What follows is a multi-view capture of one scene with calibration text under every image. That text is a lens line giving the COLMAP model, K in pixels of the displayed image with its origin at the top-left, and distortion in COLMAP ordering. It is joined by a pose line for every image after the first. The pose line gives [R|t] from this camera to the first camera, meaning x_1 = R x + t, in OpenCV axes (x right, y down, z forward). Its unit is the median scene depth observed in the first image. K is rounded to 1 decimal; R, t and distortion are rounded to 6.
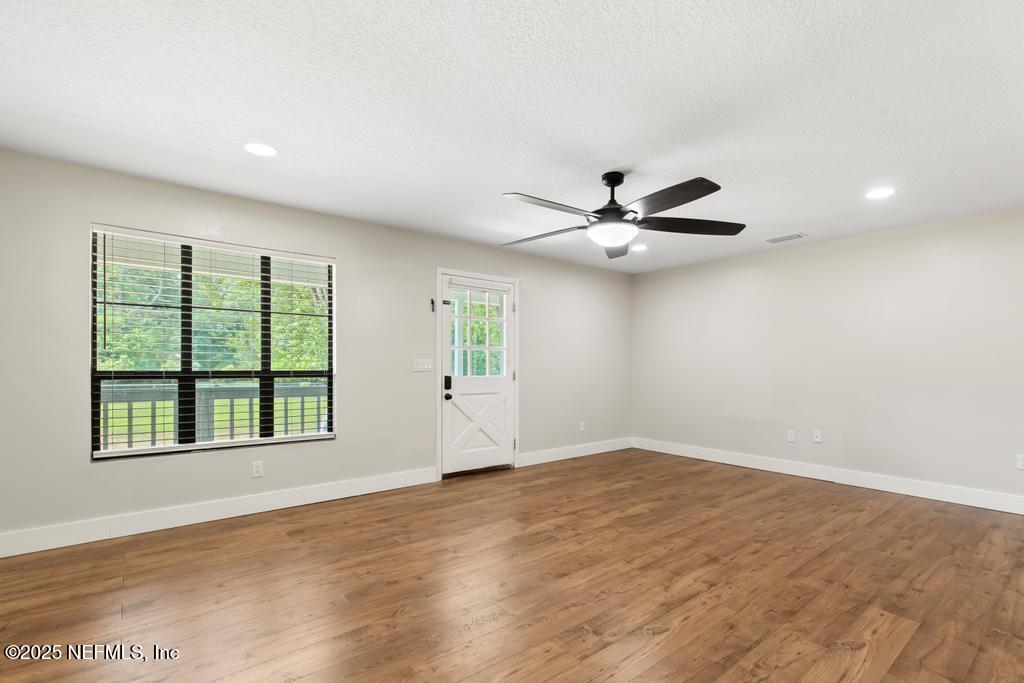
lens RADIAL K [[476.2, 0, 521.3], [0, 476.2, 364.8], [0, 0, 1]] dist [0.008694, -0.003336]
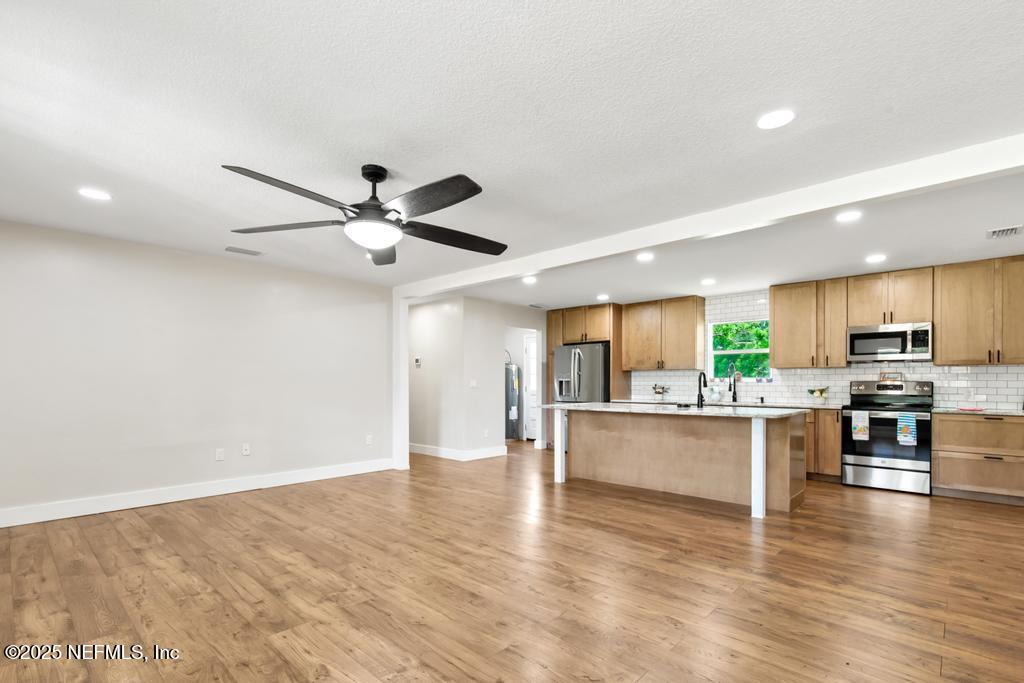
lens RADIAL K [[476.2, 0, 513.1], [0, 476.2, 387.4], [0, 0, 1]] dist [0.008694, -0.003336]
pose [[-0.131456, -0.016080, 0.991192, -0.627140], [-0.003598, 0.999870, 0.015744, -0.004026], [-0.991315, -0.001497, -0.131497, 0.734637]]
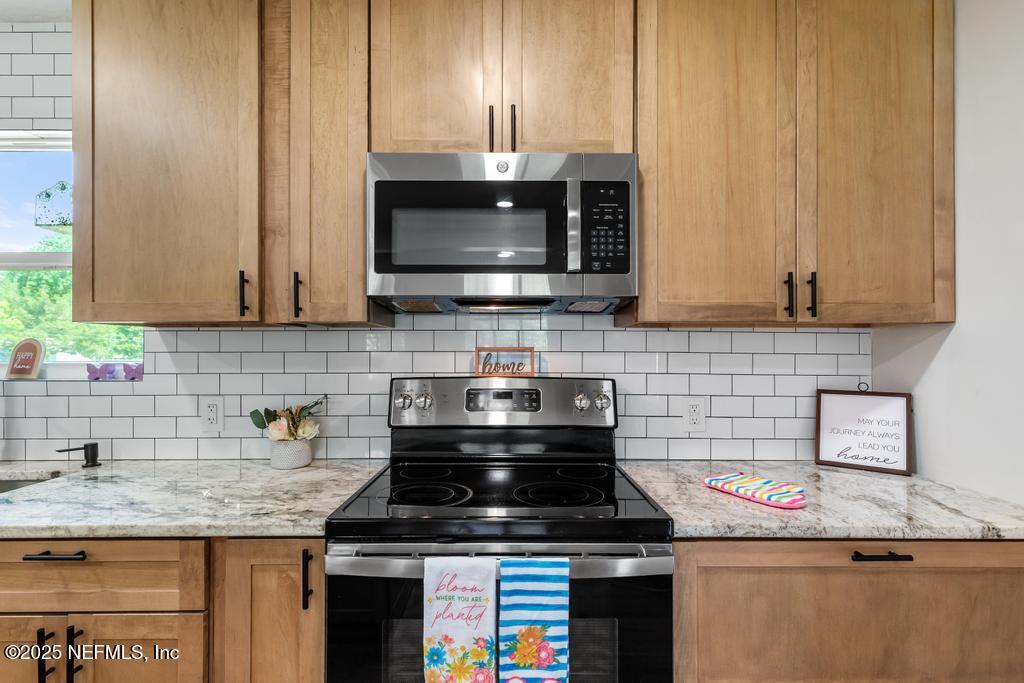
lens RADIAL K [[476.2, 0, 512.7], [0, 476.2, 342.9], [0, 0, 1]] dist [0.008694, -0.003336]
pose [[-0.774179, 0.007723, 0.632919, 0.429025], [-0.005728, 0.999799, -0.019206, -0.027590], [-0.632940, -0.018494, -0.773980, -0.309138]]
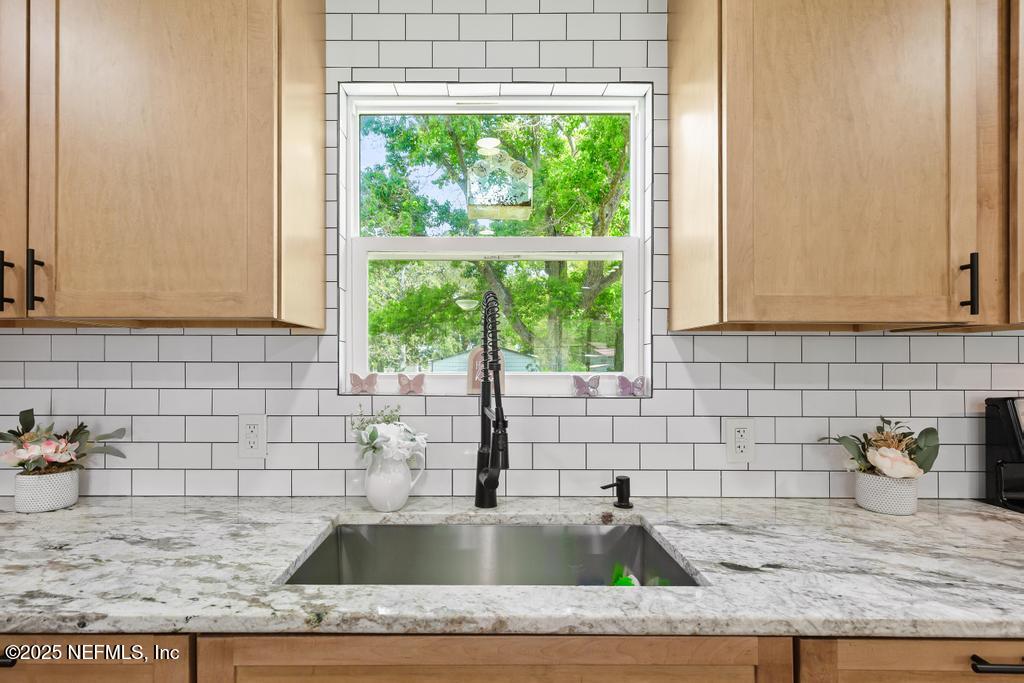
lens RADIAL K [[476.2, 0, 483.7], [0, 476.2, 358.1], [0, 0, 1]] dist [0.008694, -0.003336]
pose [[-0.765088, -0.000628, 0.643926, 0.848235], [-0.009185, 0.999908, -0.009938, -0.024046], [-0.643861, -0.013518, -0.765023, -0.081424]]
